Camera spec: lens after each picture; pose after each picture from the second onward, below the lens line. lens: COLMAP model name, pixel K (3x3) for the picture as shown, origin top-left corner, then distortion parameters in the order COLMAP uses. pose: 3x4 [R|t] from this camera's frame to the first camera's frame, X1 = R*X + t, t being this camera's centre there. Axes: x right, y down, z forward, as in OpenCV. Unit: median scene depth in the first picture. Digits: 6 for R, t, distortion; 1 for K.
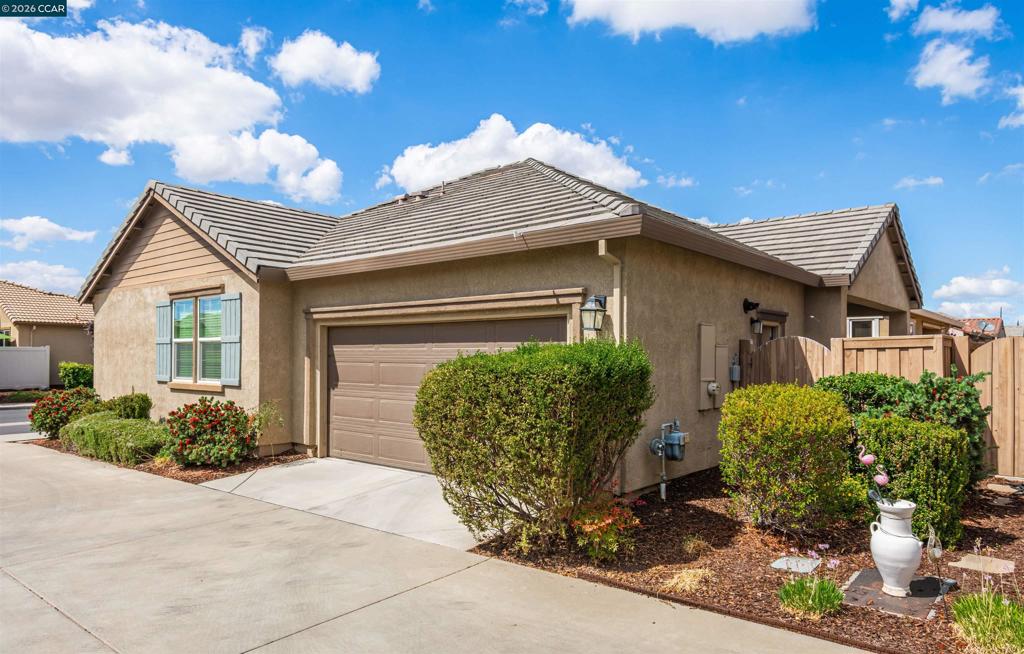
lens RADIAL K [[666.7, 0, 512.4], [0, 666.7, 351.5], [0, 0, 1]] dist [-0.000264, 0.000163]
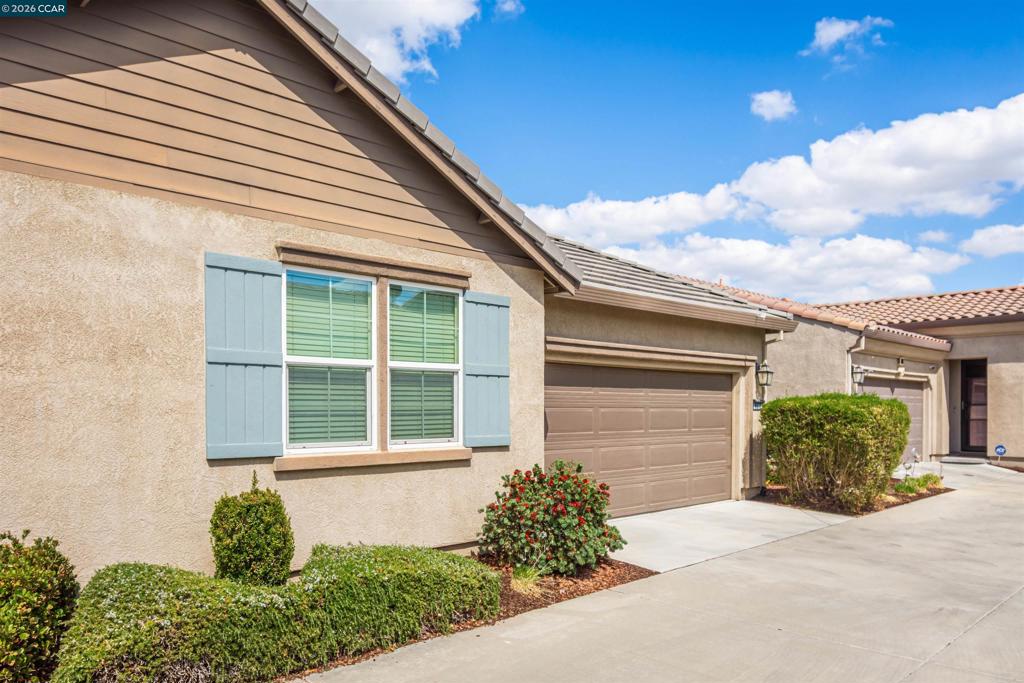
lens RADIAL K [[786.8, 0, 511.4], [0, 786.8, 424.0], [0, 0, 1]] dist [0.005399, 0.002452]
pose [[0.078667, -0.022157, 0.996655, -1.172469], [-0.008597, 0.999701, 0.022903, 0.014409], [-0.996864, -0.010370, 0.078453, 0.953936]]
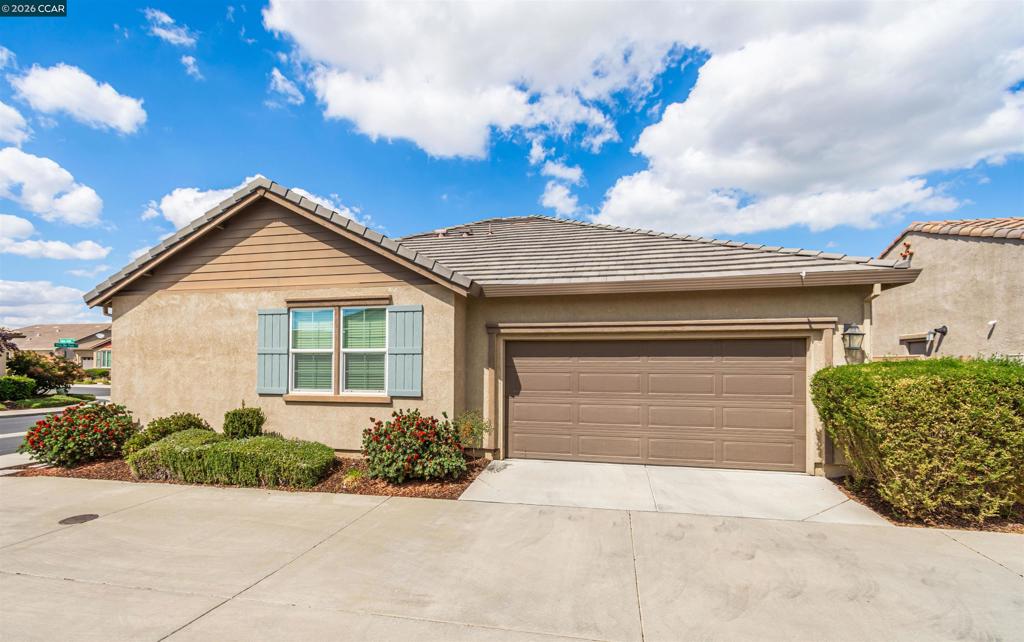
lens RADIAL K [[459.1, 0, 511.9], [0, 459.1, 360.0], [0, 0, 1]] dist [0.002379, -0.000072]
pose [[0.889101, 0.004953, 0.457683, -0.618840], [-0.003728, 0.999987, -0.003580, -0.002395], [-0.457695, 0.001477, 0.889108, 0.319162]]
